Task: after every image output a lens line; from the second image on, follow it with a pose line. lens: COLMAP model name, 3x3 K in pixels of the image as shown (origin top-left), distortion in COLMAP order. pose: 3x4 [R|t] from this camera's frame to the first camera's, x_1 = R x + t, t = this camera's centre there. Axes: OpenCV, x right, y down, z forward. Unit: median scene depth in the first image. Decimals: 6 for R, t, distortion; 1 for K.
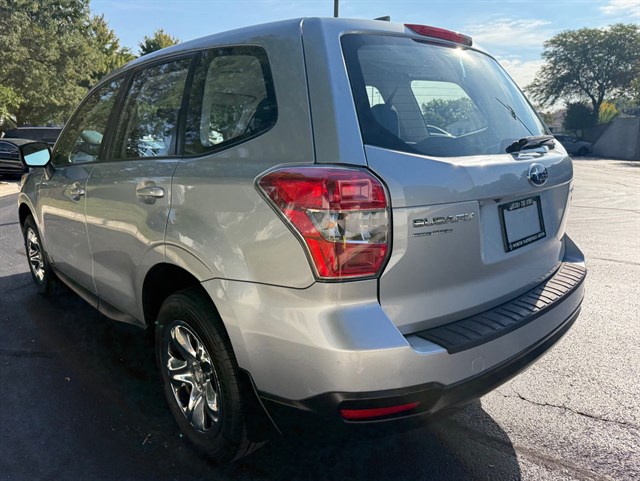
lens RADIAL K [[528.8, 0, 320.0], [0, 528.8, 240.5], [0, 0, 1]] dist [0.052609, -0.074634]
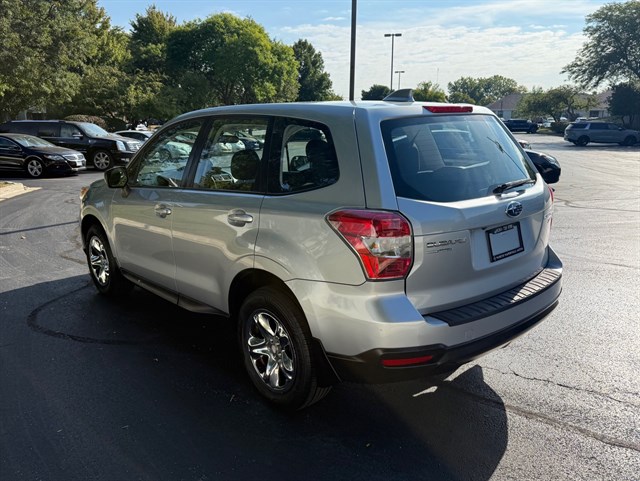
lens RADIAL K [[632.5, 0, 293.2], [0, 632.5, 228.9], [0, 0, 1]] dist [0.008165, -0.021847]
pose [[0.998581, 0.000507, -0.053256, -0.087335], [-0.001272, 0.999896, -0.014334, -0.036588], [0.053243, 0.014382, 0.998478, -0.645356]]
